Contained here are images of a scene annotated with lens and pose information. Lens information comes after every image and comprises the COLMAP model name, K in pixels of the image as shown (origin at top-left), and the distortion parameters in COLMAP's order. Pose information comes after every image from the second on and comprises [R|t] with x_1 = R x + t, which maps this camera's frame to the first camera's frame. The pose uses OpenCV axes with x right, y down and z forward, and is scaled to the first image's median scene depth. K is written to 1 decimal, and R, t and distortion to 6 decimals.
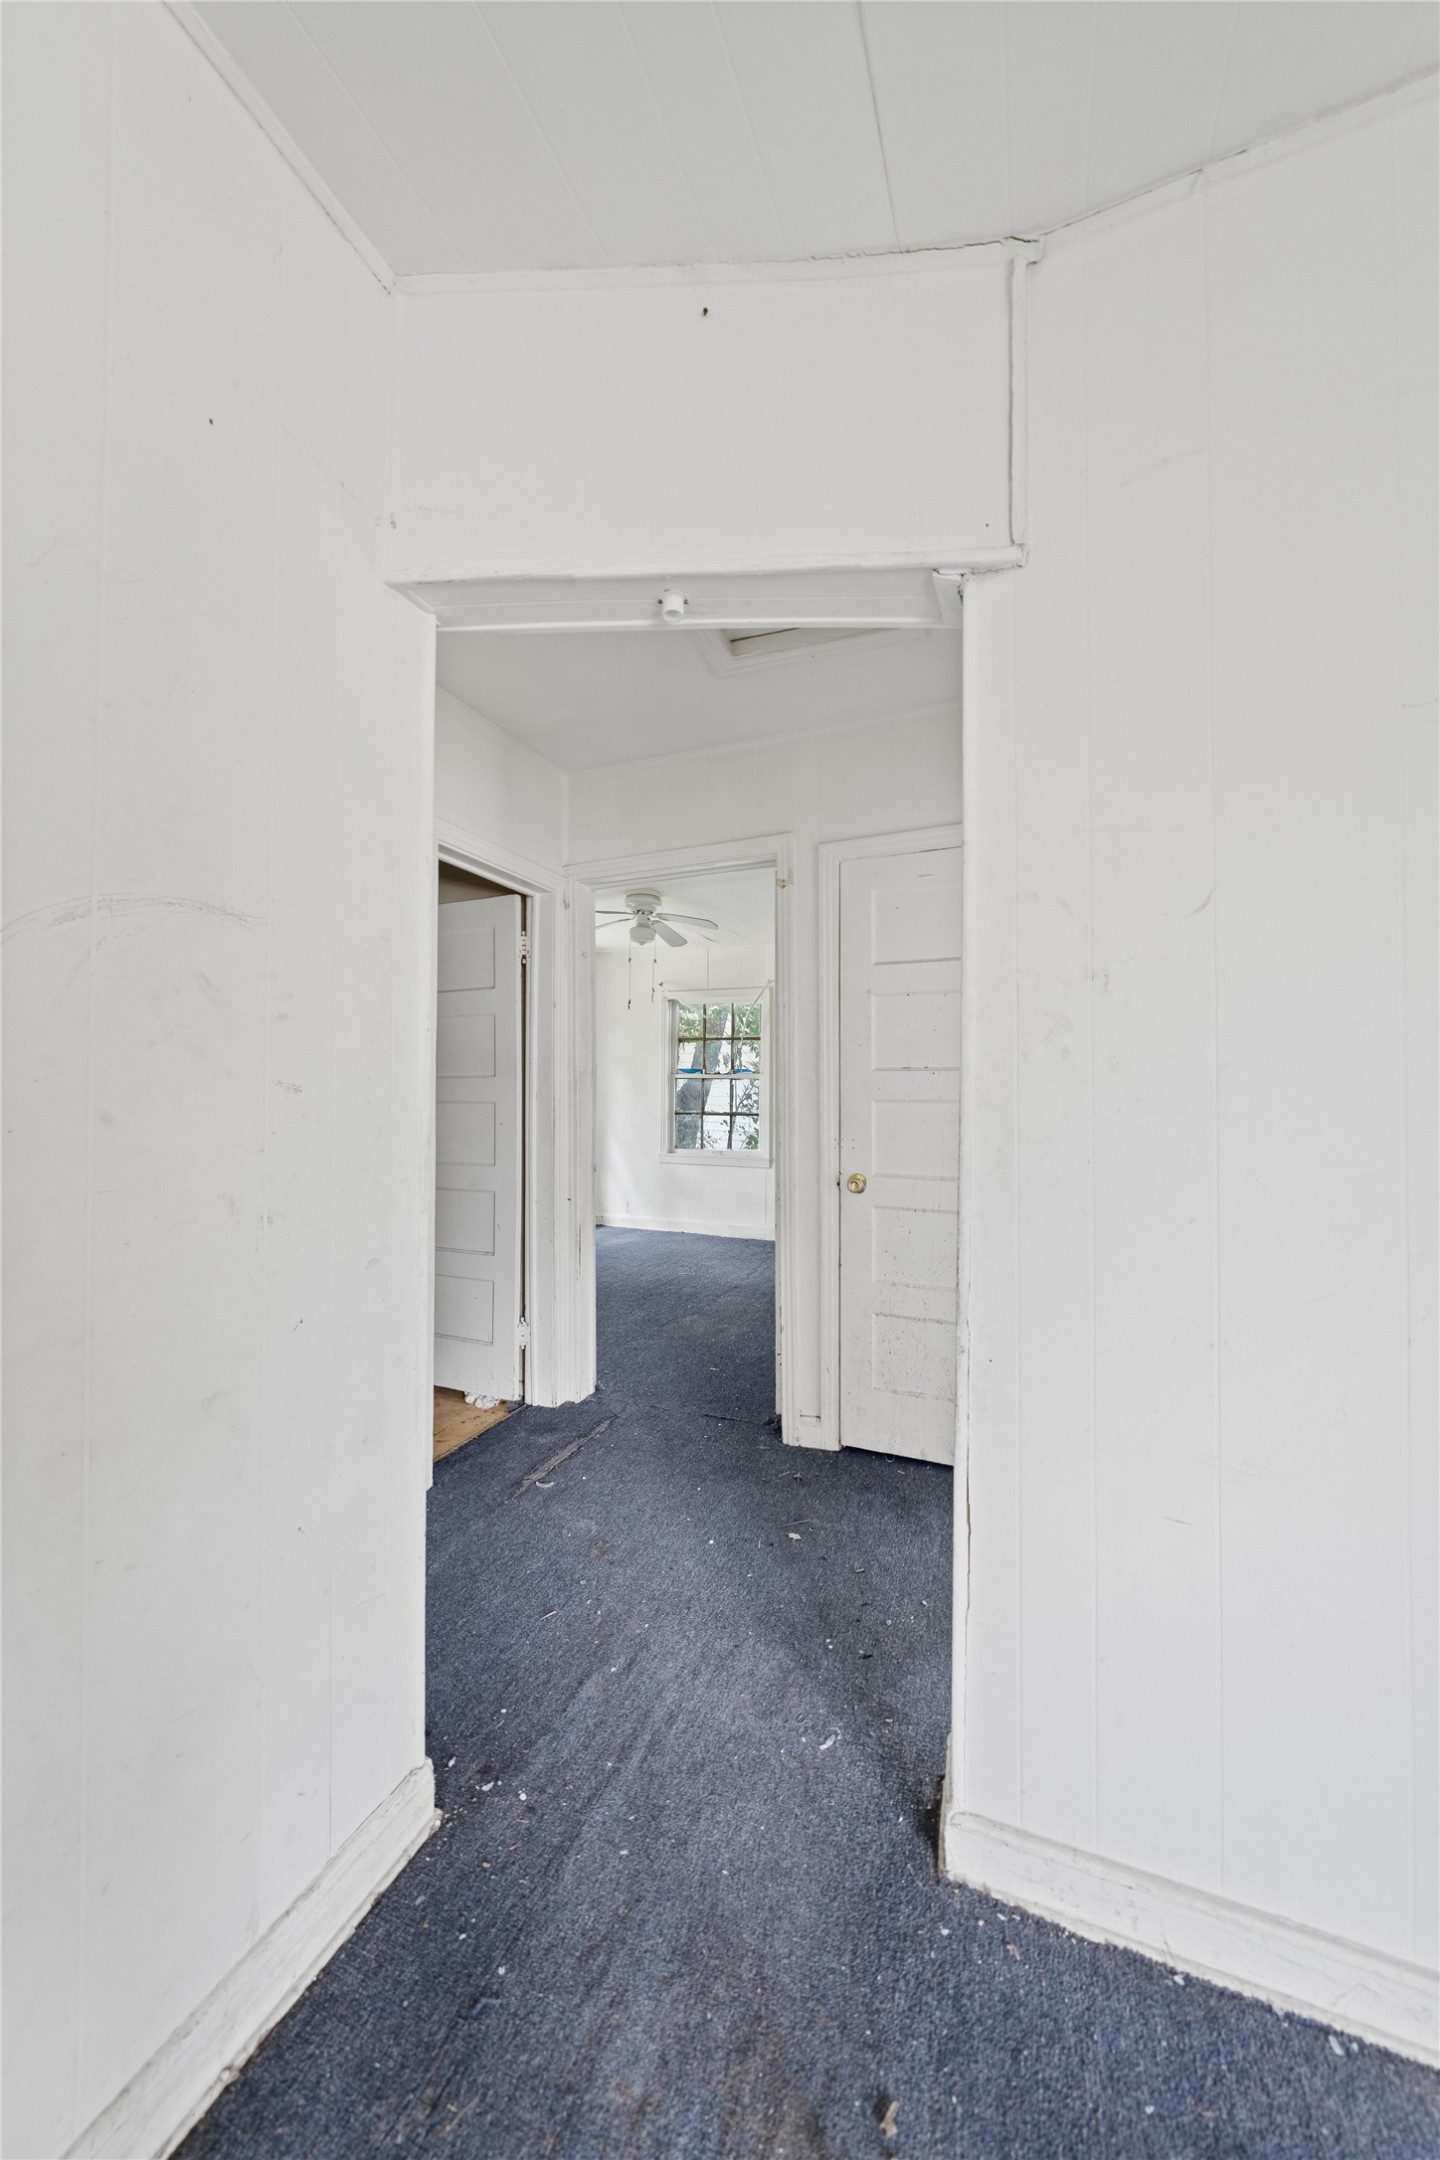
lens RADIAL K [[734.2, 0, 725.9], [0, 734.2, 1081.5], [0, 0, 1]] dist [-0.000332, 0.000133]
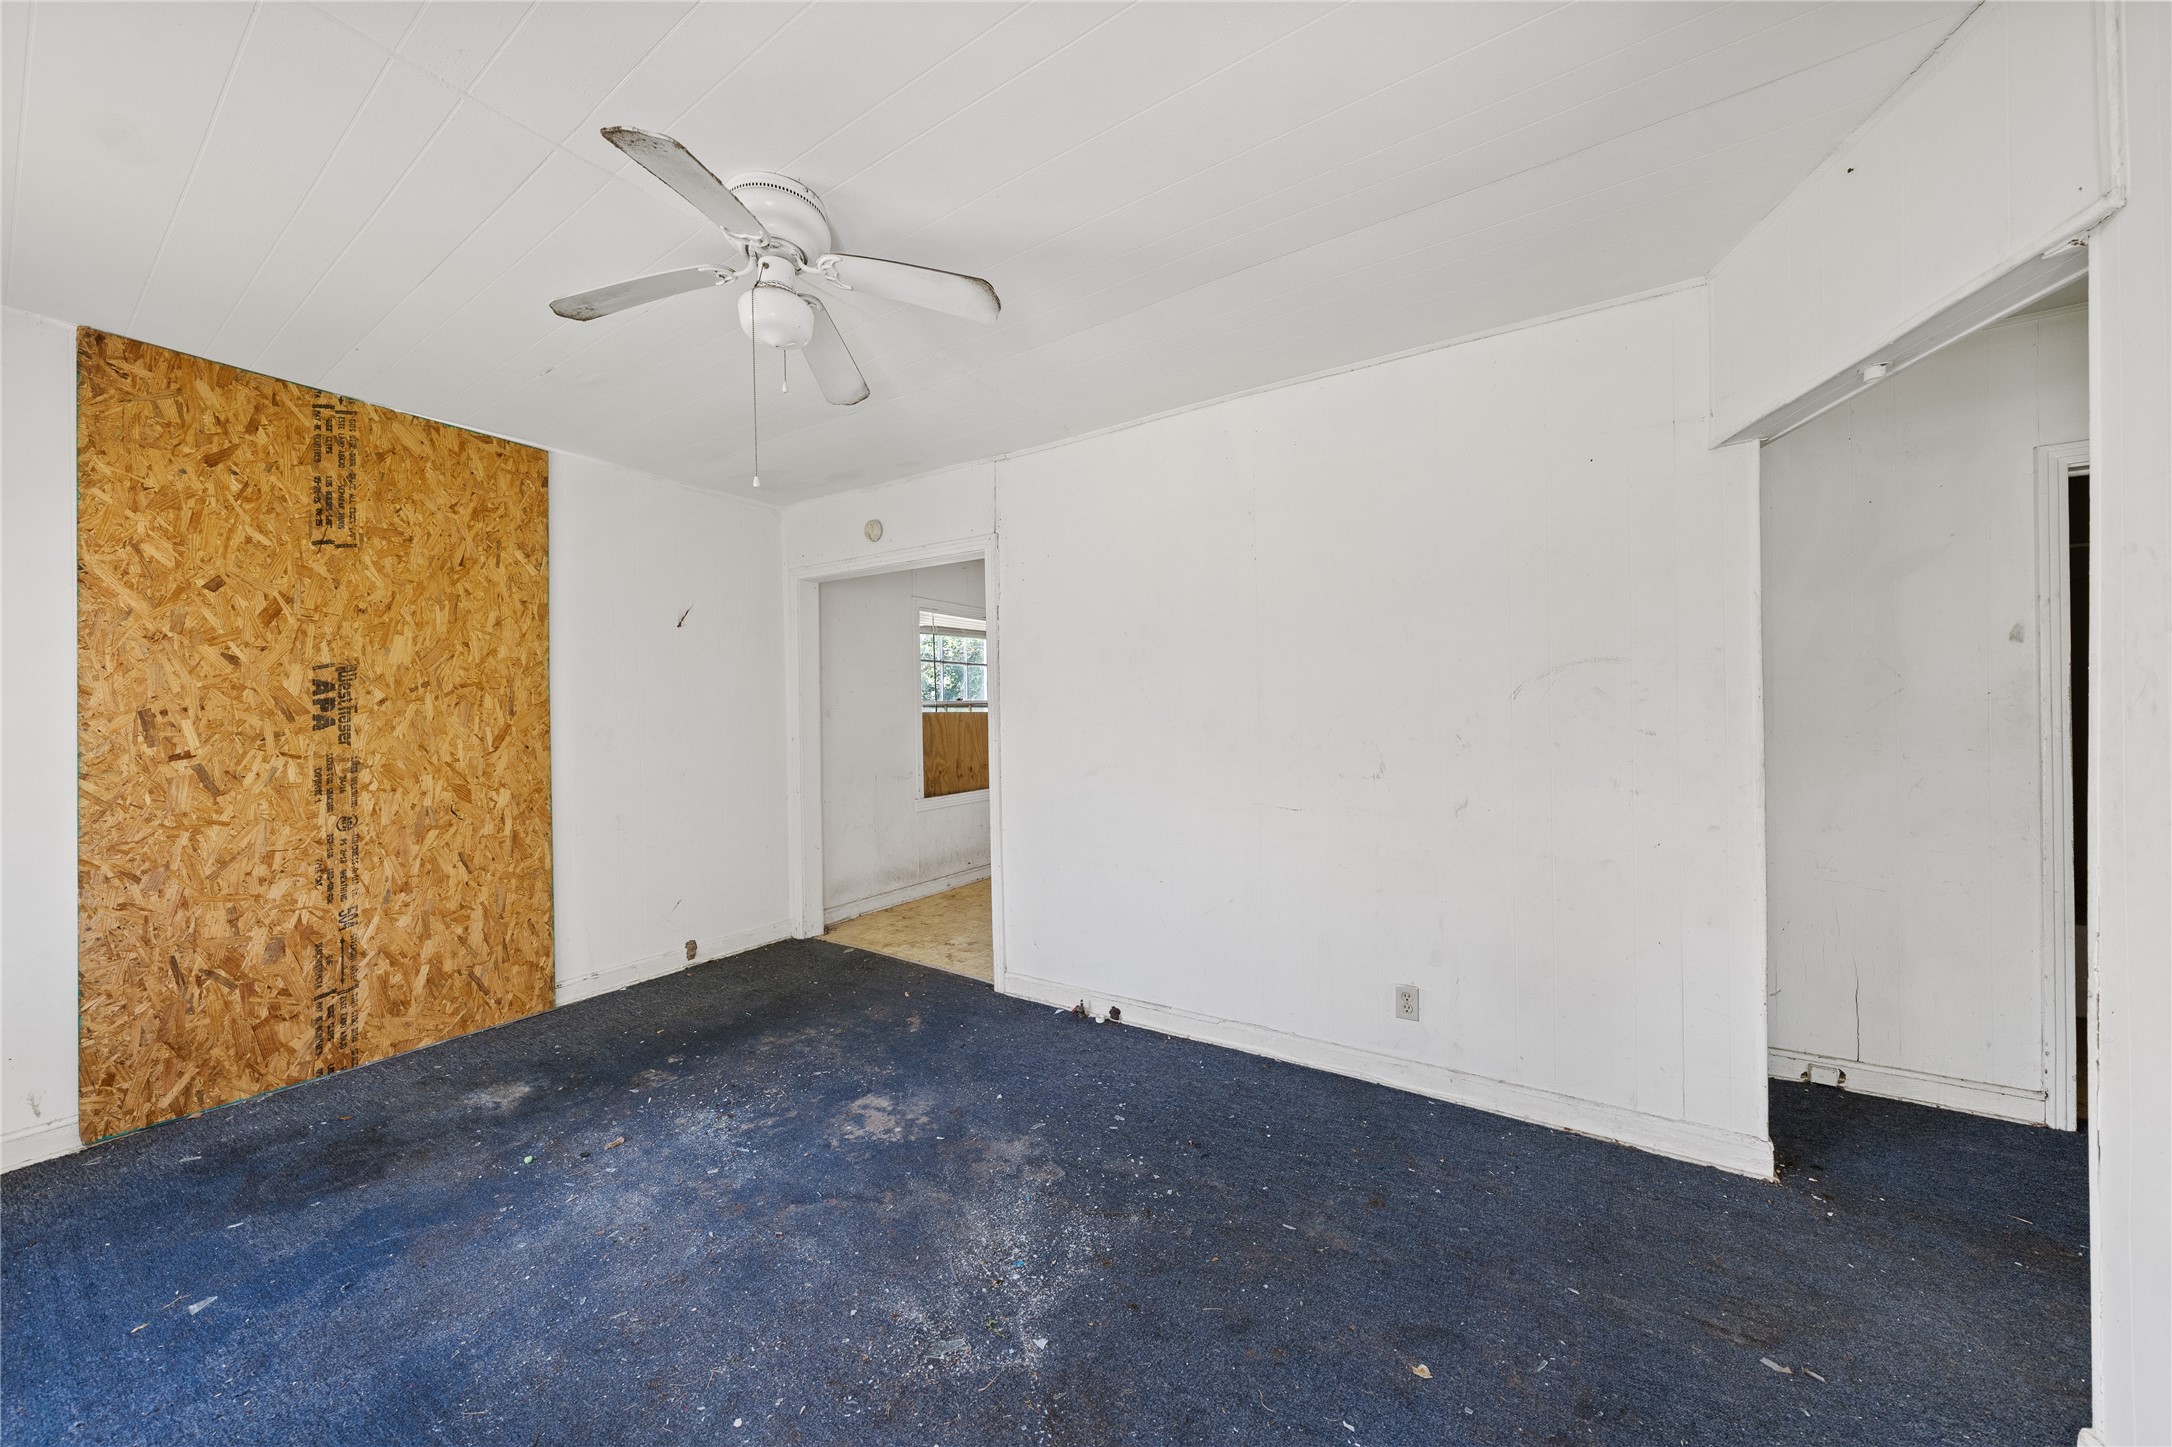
lens RADIAL K [[736.6, 0, 1085.0], [0, 736.6, 727.3], [0, 0, 1]] dist [0.000095, 0.000009]
pose [[-0.184480, 0.009529, -0.982790, 0.631439], [0.028382, 0.999588, 0.004364, -0.022419], [0.982426, -0.027088, -0.184674, -0.073686]]
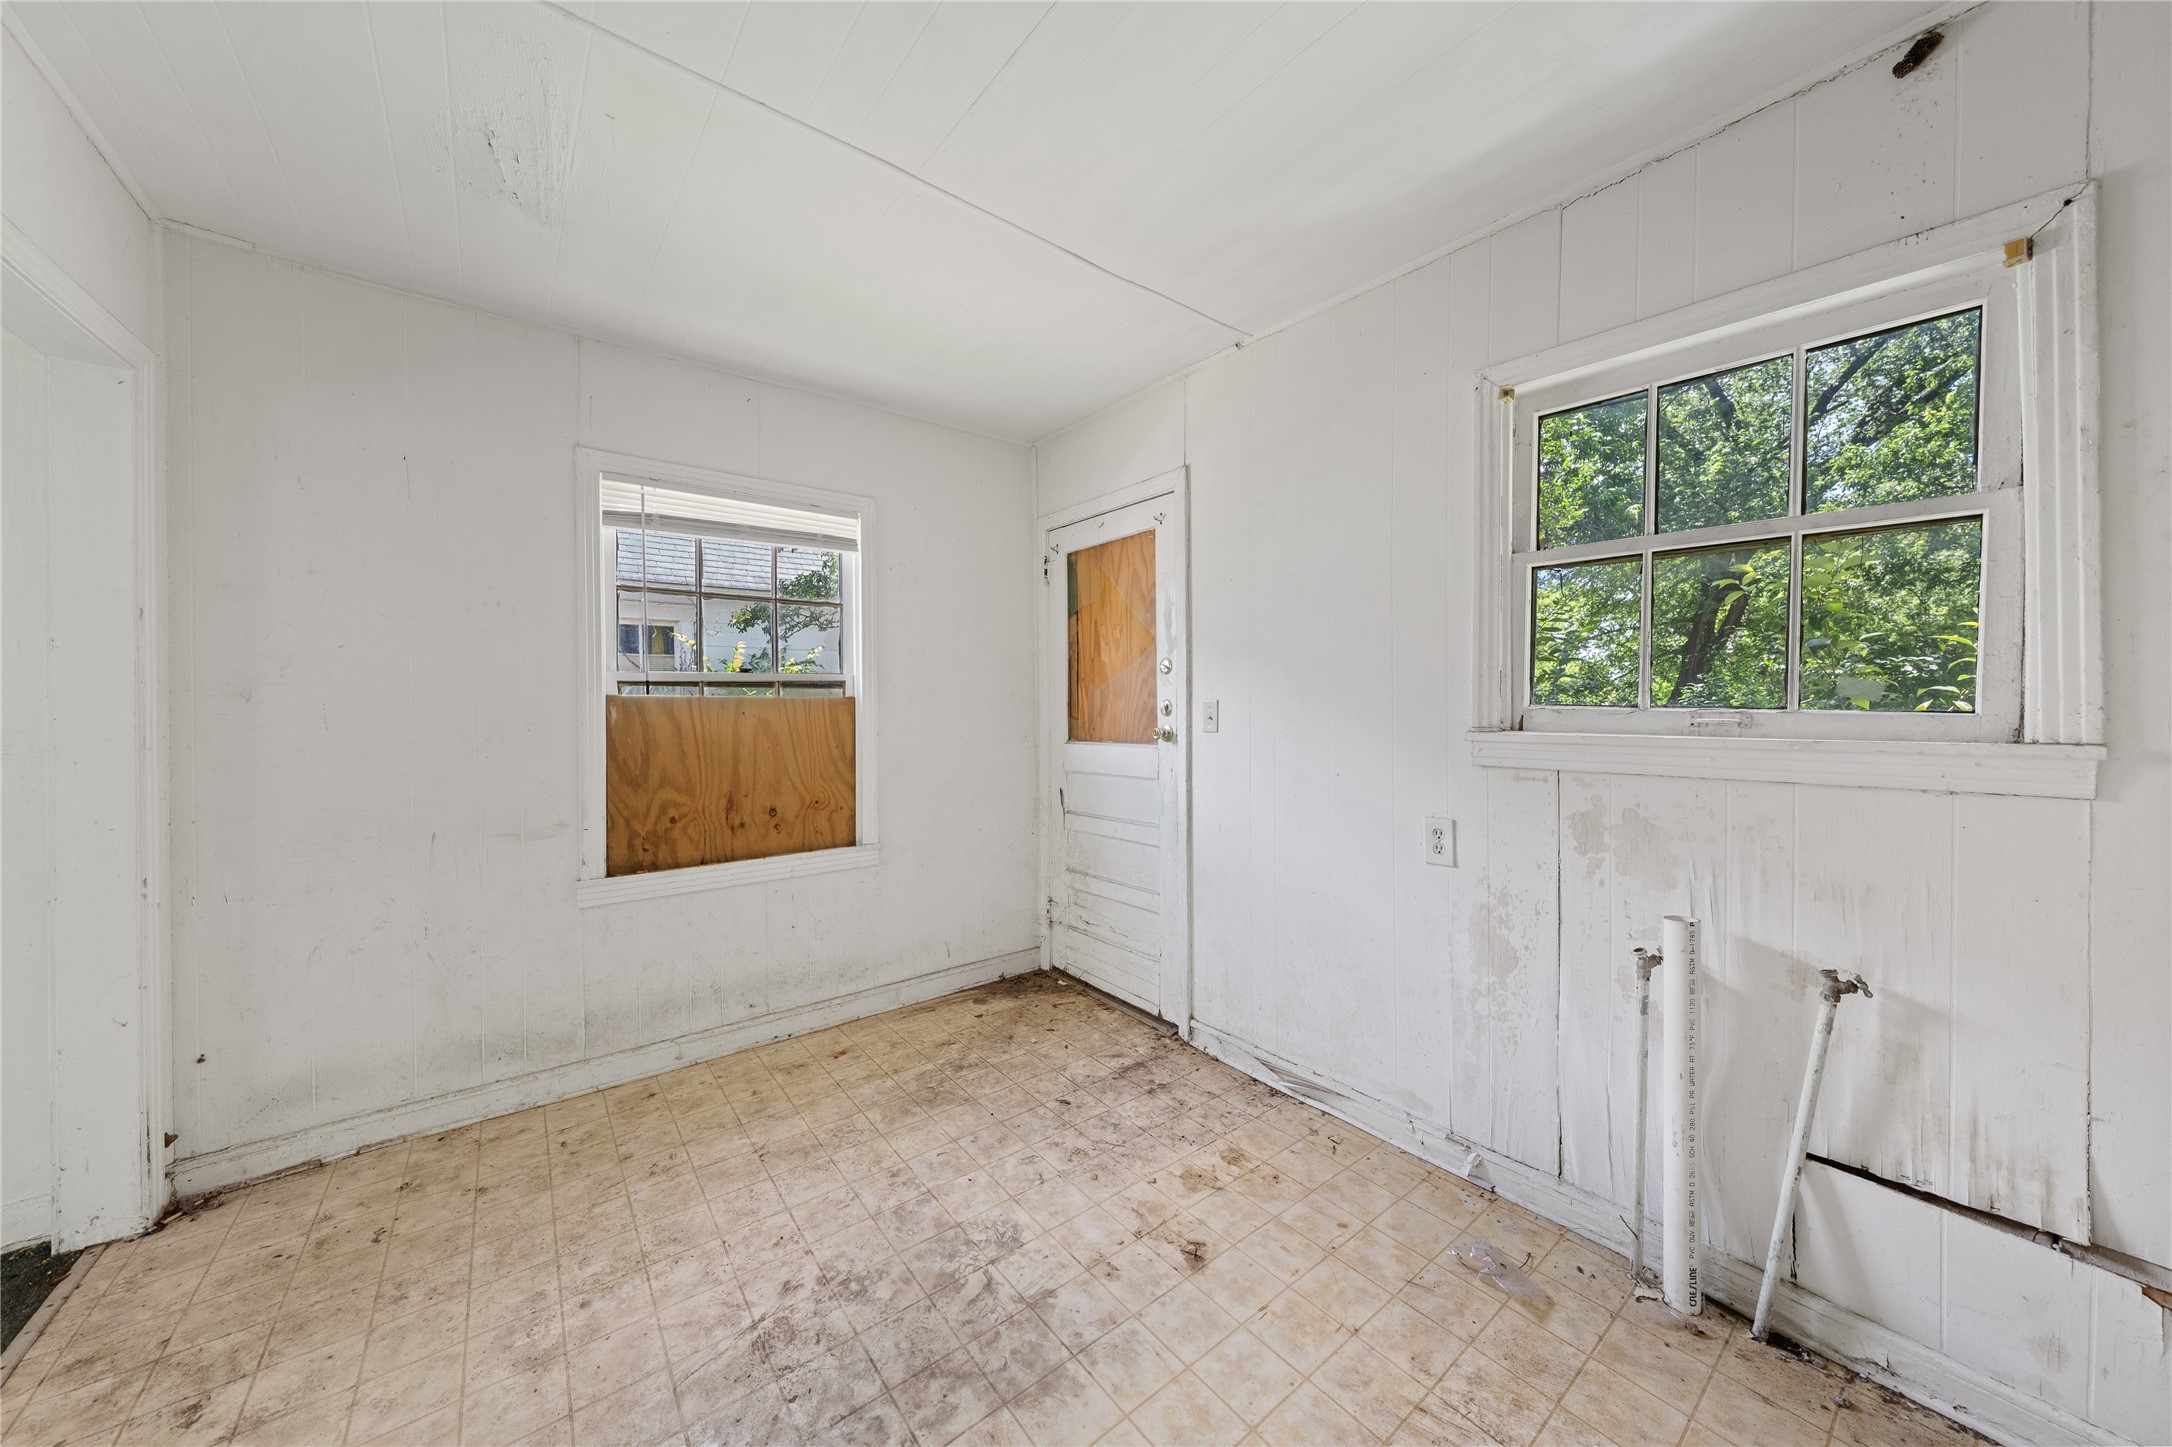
lens RADIAL K [[738.5, 0, 1083.2], [0, 738.5, 722.7], [0, 0, 1]] dist [-0.001244, -0.000013]
pose [[-0.494815, 0.007432, -0.868966, -0.609682], [0.015741, 0.999876, -0.000412, -0.021122], [0.868856, -0.013883, -0.494871, 0.102768]]
